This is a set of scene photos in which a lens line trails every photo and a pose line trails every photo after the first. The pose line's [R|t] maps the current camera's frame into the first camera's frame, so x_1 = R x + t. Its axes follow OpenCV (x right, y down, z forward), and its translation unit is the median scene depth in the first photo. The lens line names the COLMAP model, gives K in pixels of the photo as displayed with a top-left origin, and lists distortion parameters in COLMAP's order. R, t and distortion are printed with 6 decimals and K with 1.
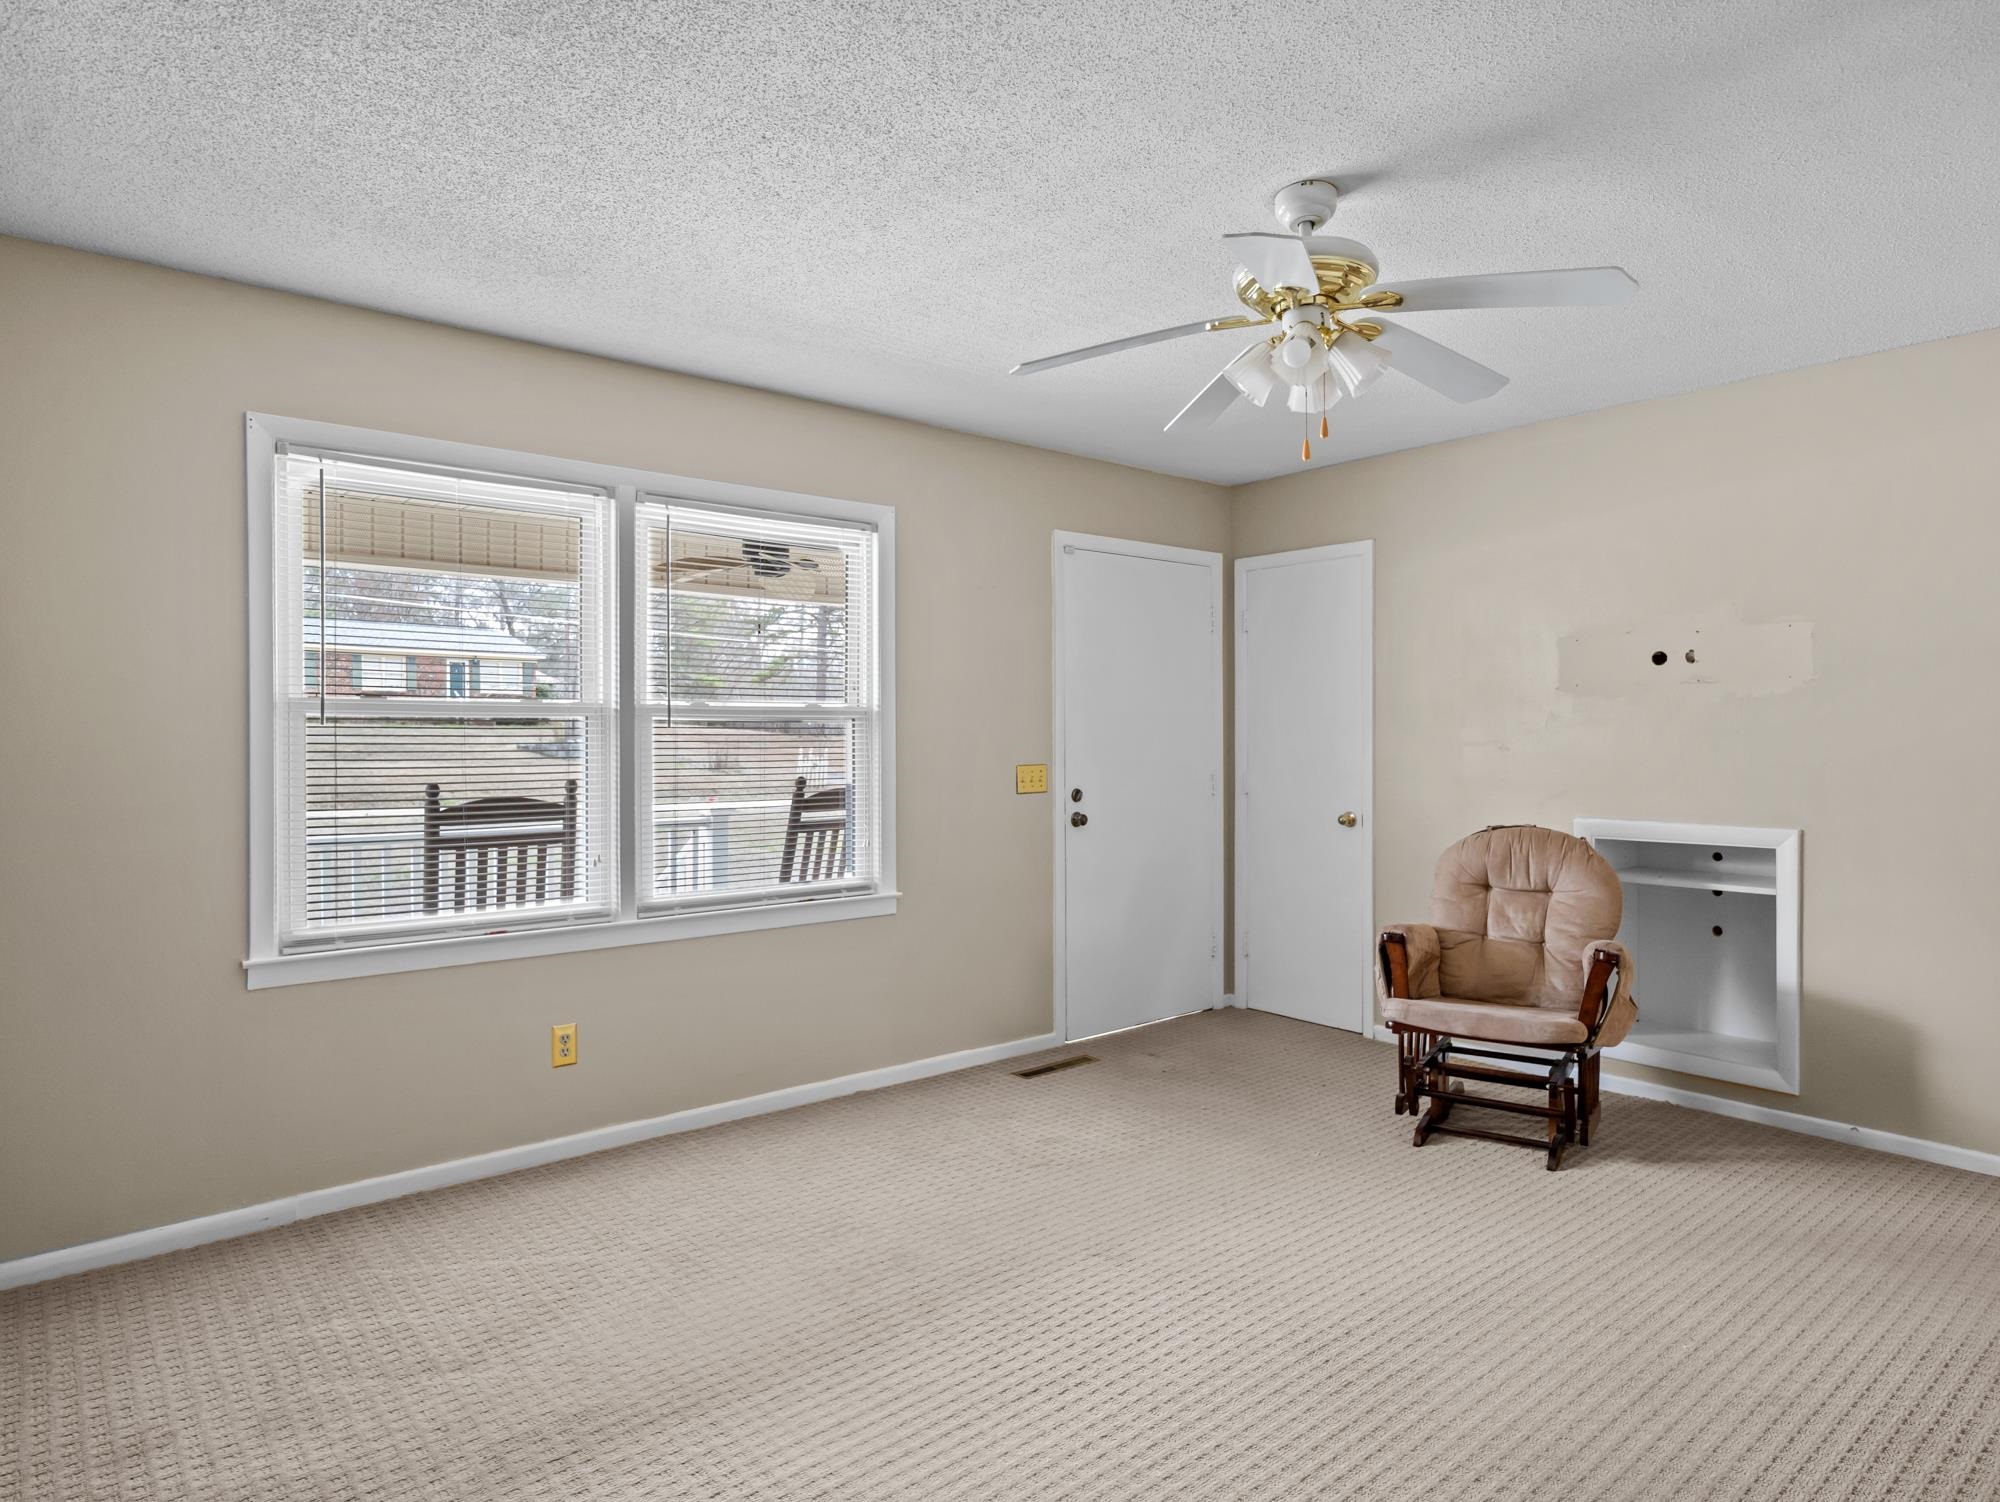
lens RADIAL K [[1176.1, 0, 1007.1], [0, 1176.1, 727.7], [0, 0, 1]] dist [-0.019087, 0.011659]
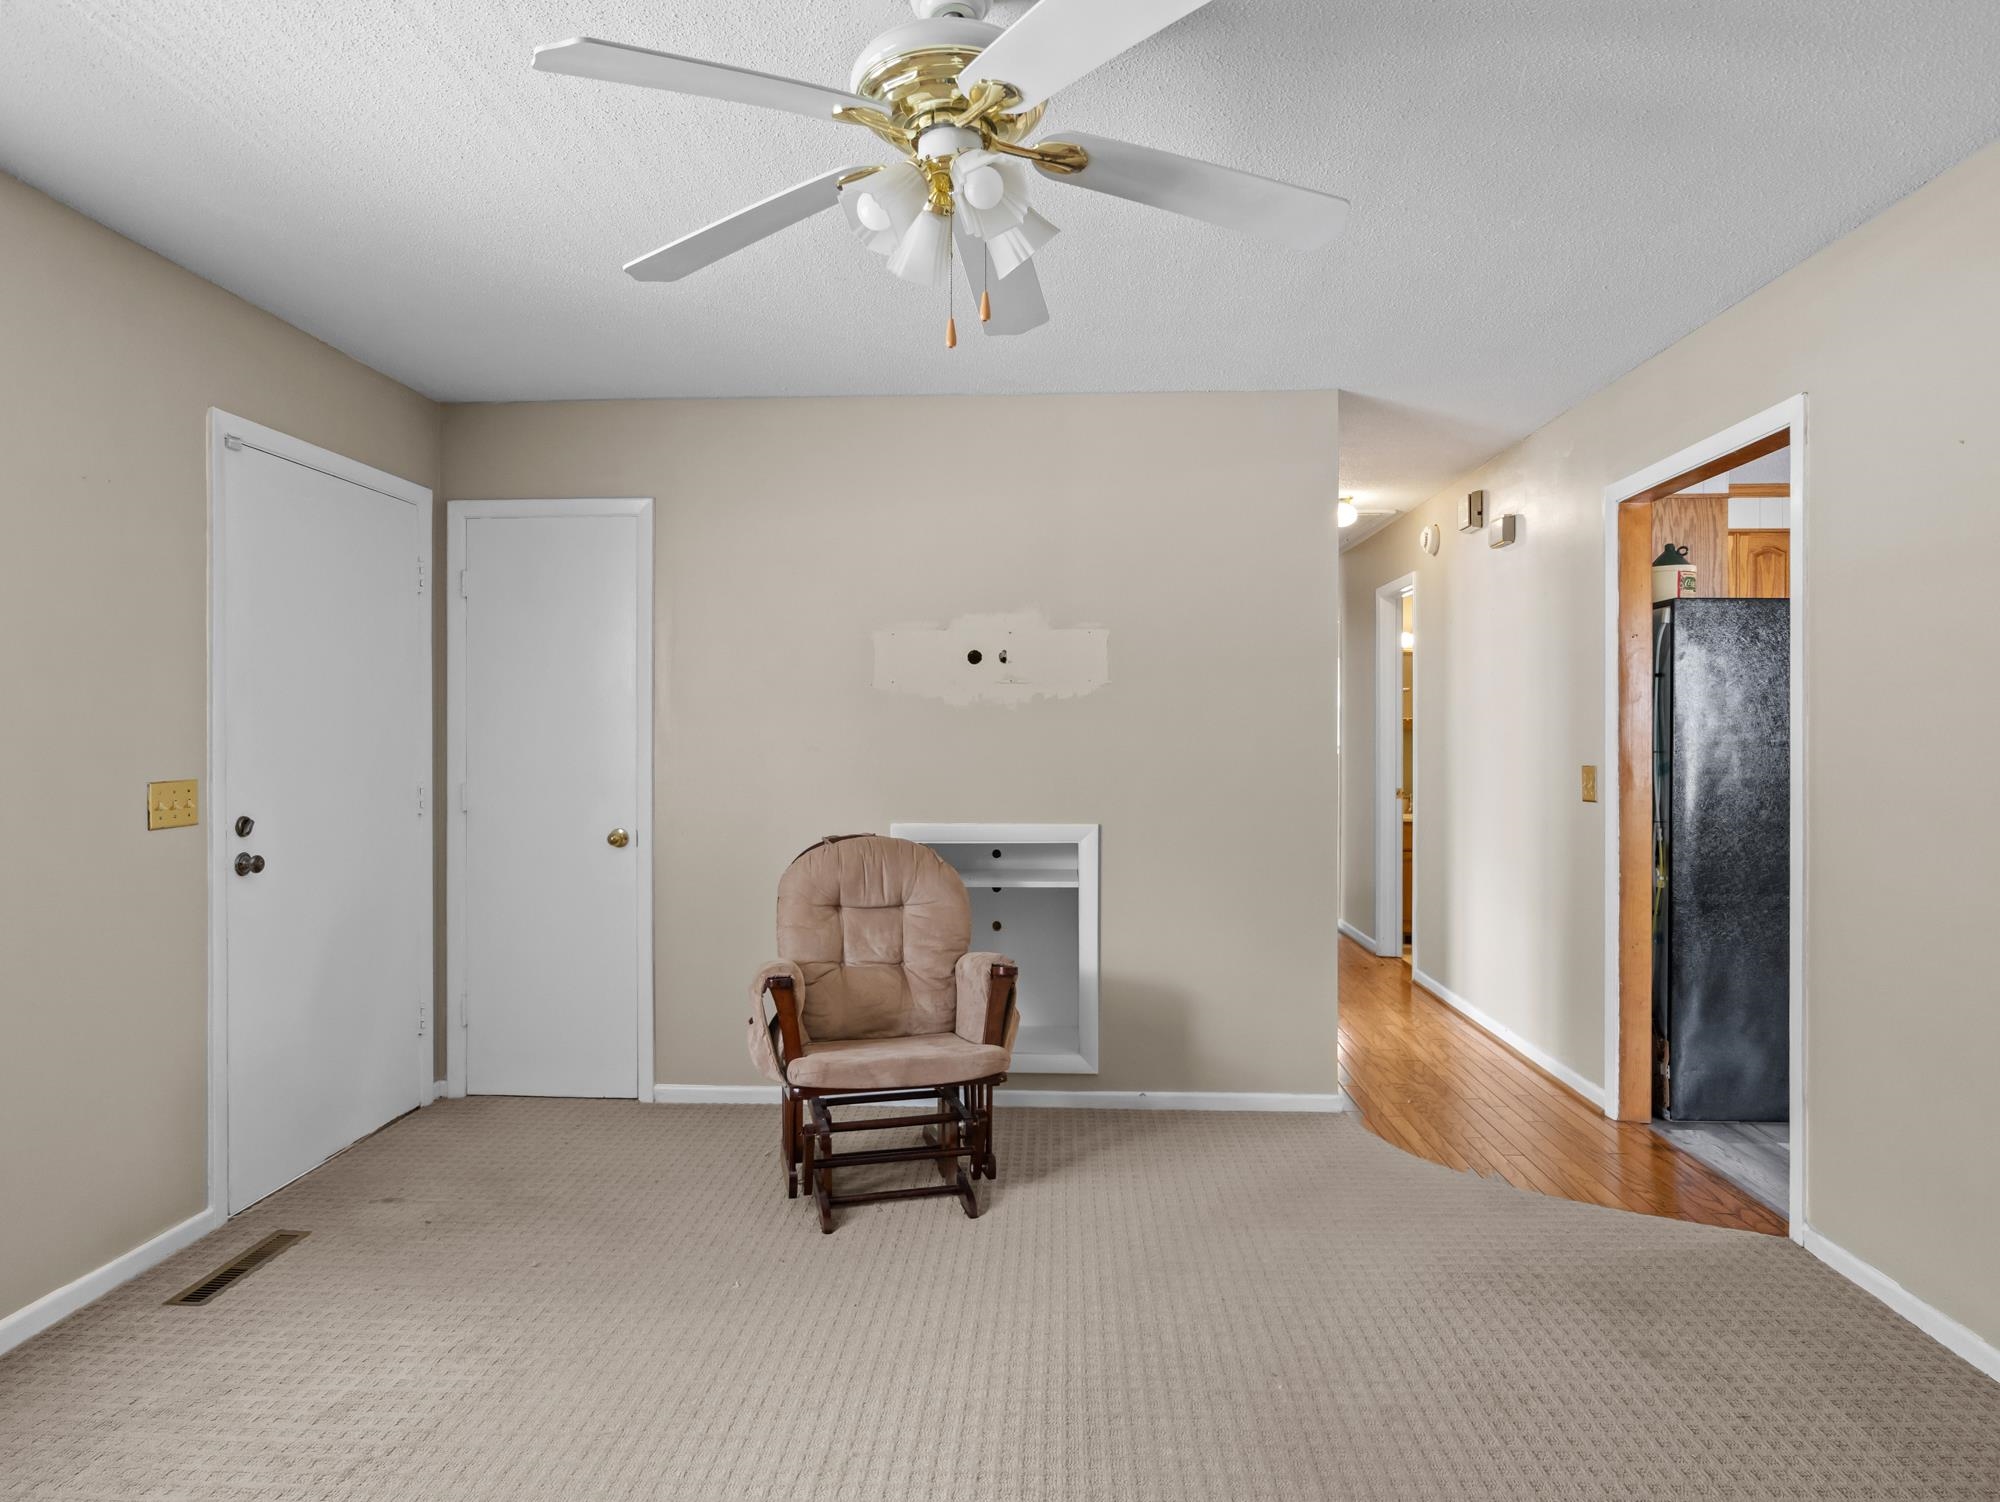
lens RADIAL K [[1176.1, 0, 1007.1], [0, 1176.1, 727.7], [0, 0, 1]] dist [-0.019087, 0.011659]
pose [[0.677542, 0.007059, 0.735450, -0.158166], [-0.006102, 0.999973, -0.003977, 0.004150], [-0.735459, -0.001793, 0.677567, 0.318786]]
